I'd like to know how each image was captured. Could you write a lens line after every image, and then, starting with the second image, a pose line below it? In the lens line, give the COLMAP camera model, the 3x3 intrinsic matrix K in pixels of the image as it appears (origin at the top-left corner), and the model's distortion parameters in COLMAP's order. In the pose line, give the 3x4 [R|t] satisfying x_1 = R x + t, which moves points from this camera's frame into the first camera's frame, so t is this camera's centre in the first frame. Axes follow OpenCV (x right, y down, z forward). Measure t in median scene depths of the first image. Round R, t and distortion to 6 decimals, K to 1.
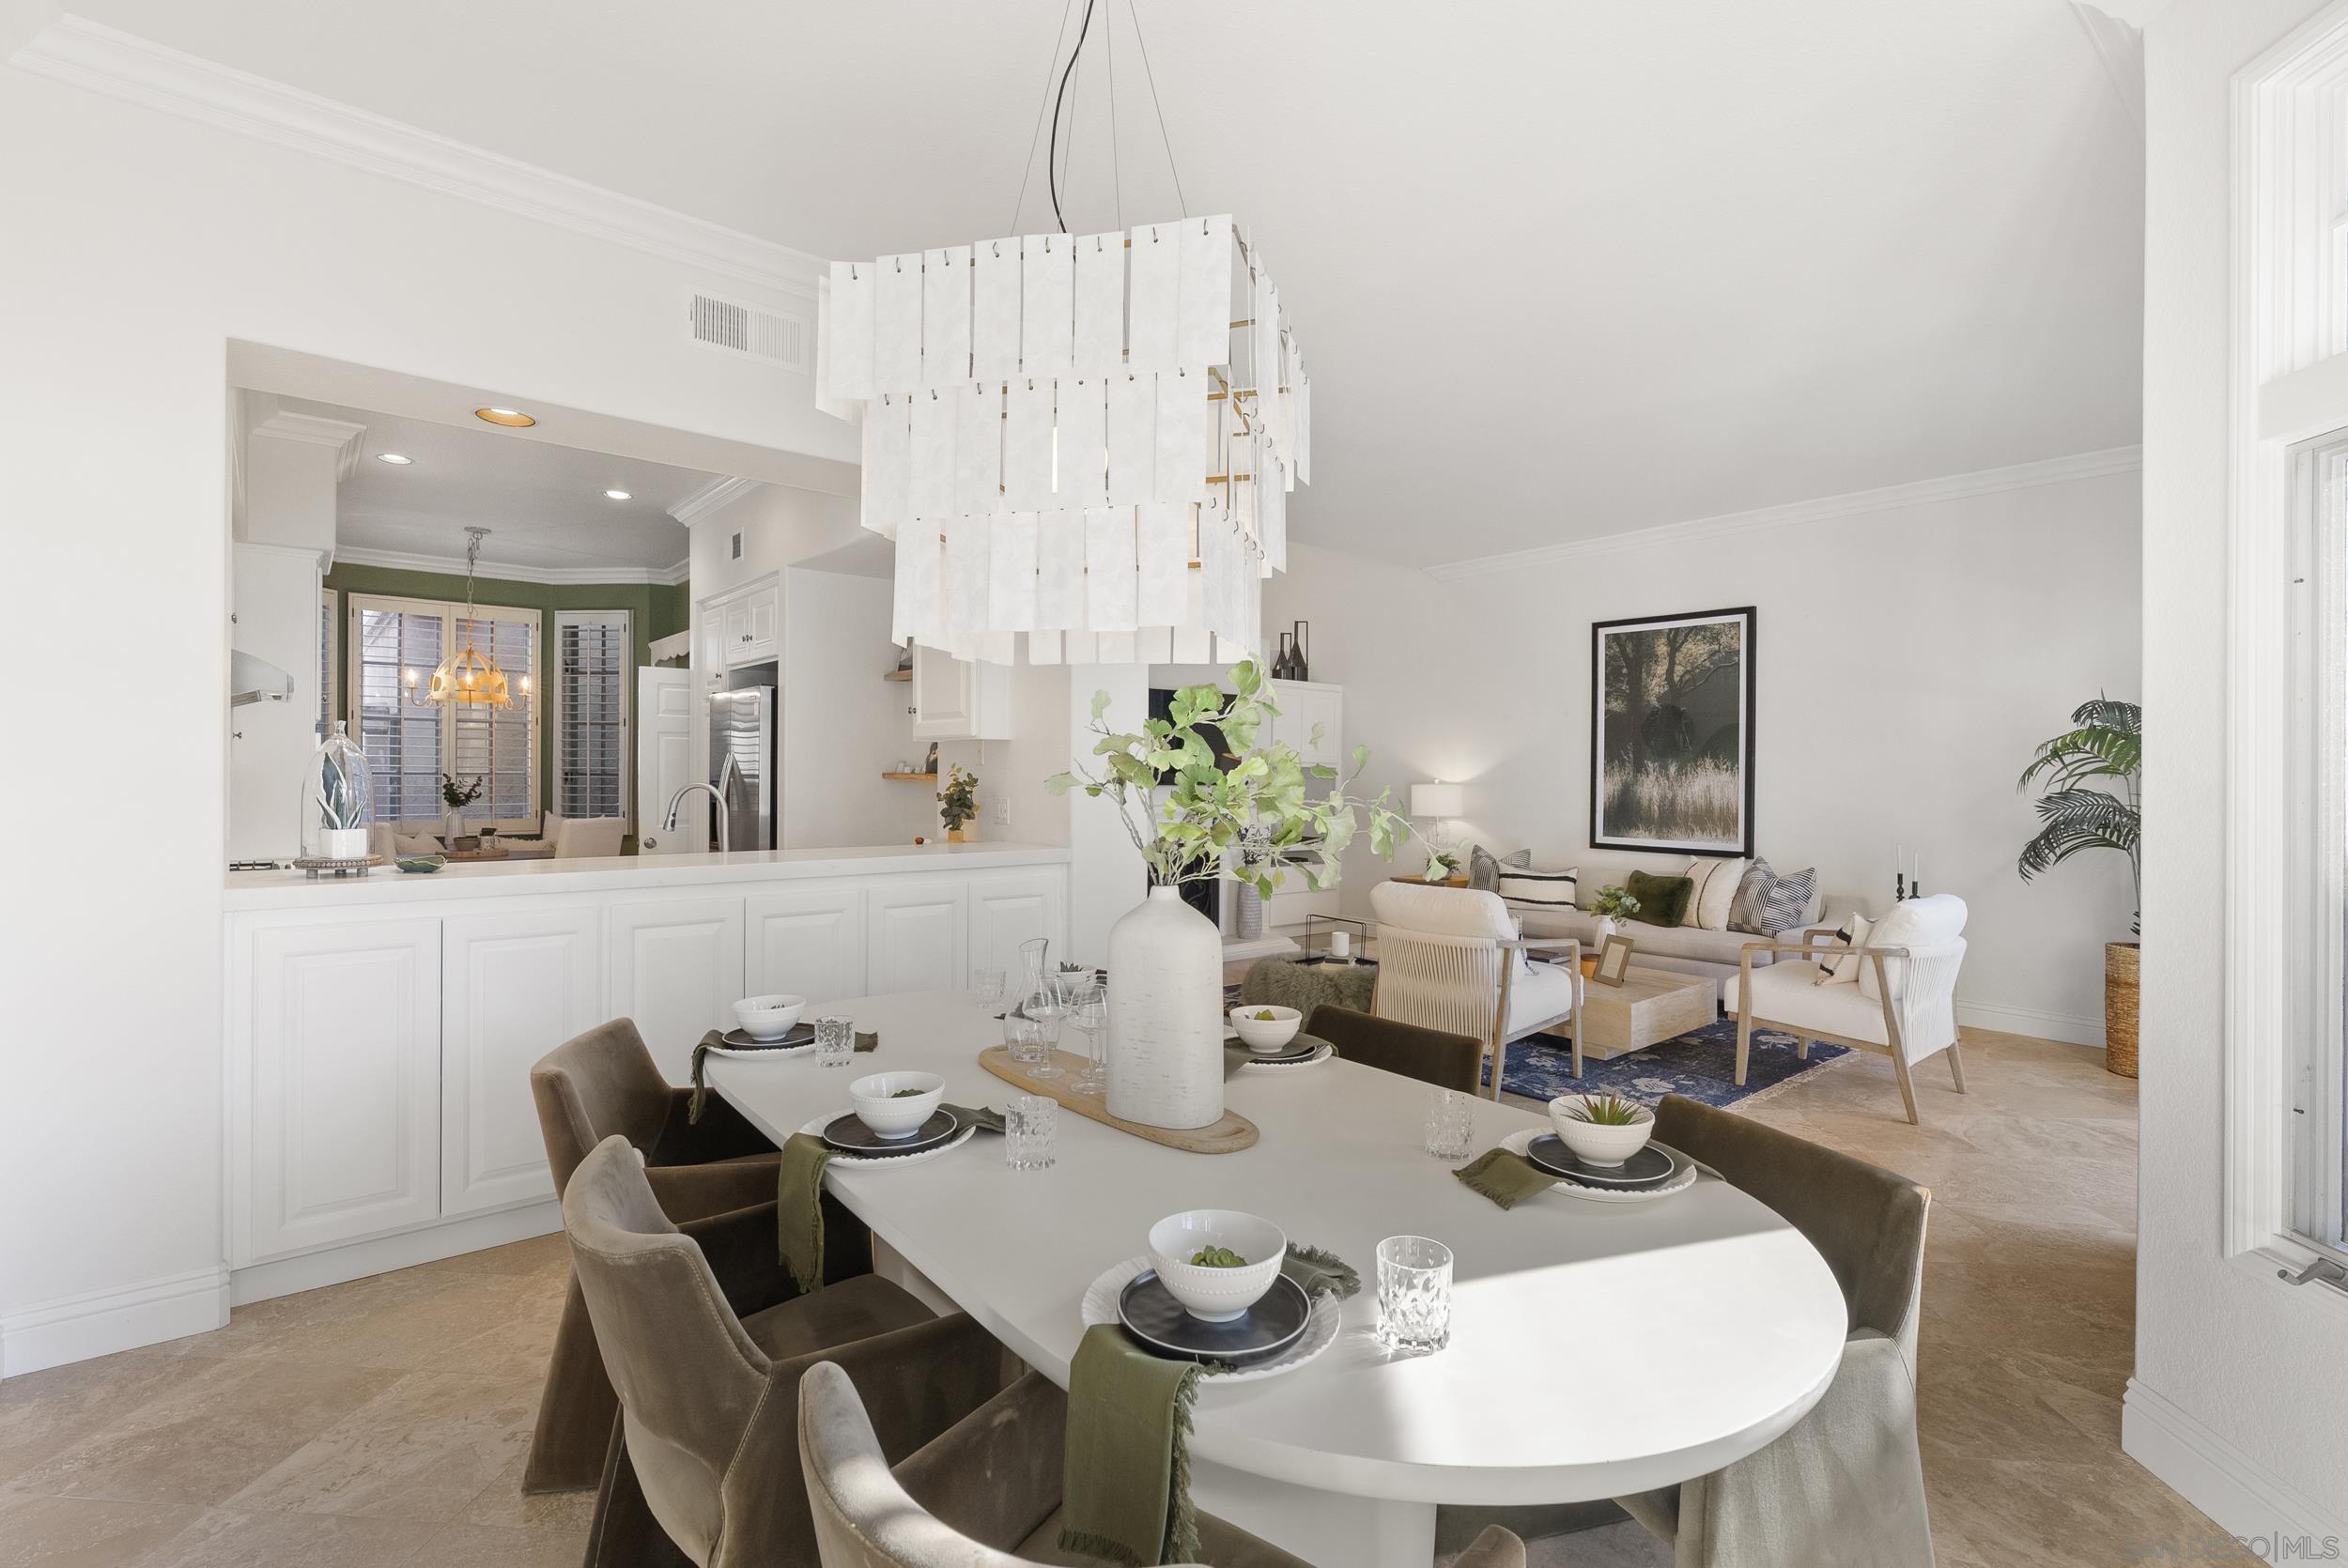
lens RADIAL K [[1072.7, 0, 1179.2], [0, 1072.7, 775.0], [0, 0, 1]] dist [-0.006018, 0.001610]
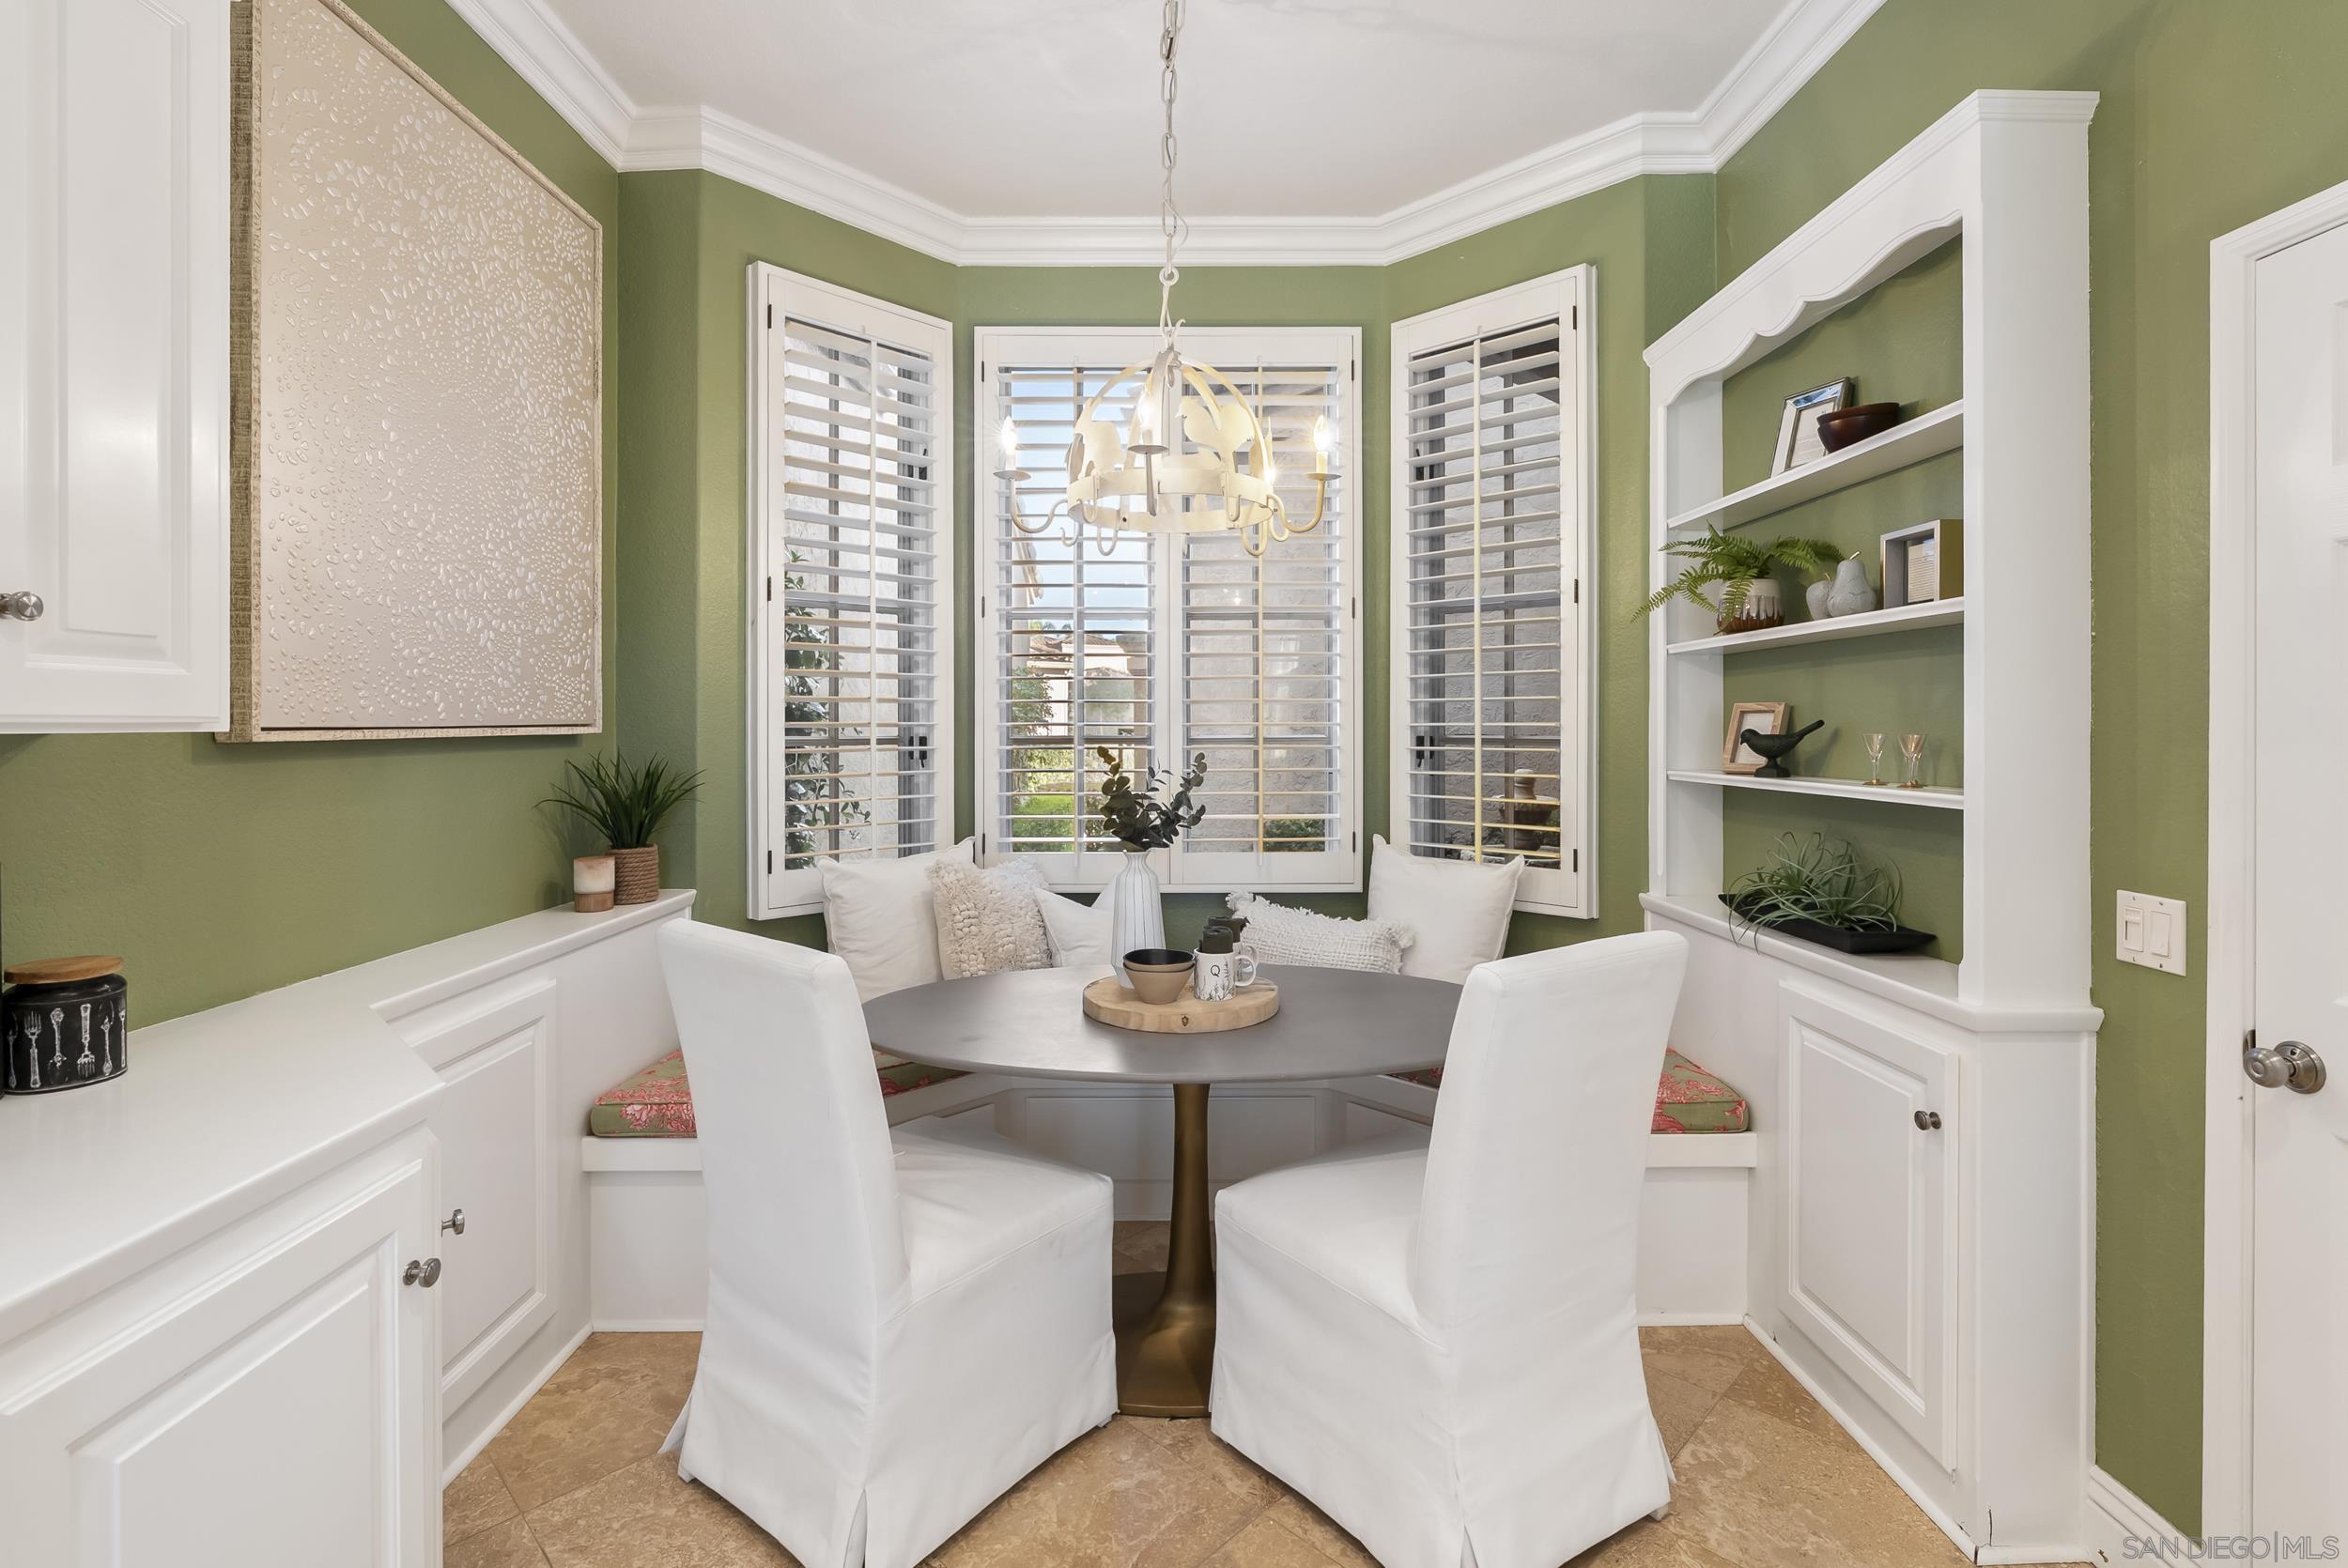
lens RADIAL K [[1072.7, 0, 1195.8], [0, 1072.7, 725.7], [0, 0, 1]] dist [-0.006018, 0.001610]
pose [[0.780681, -0.008593, -0.624871, -0.397178], [0.006290, 0.999963, -0.005891, -0.004530], [0.624898, 0.000669, 0.780706, 0.653051]]
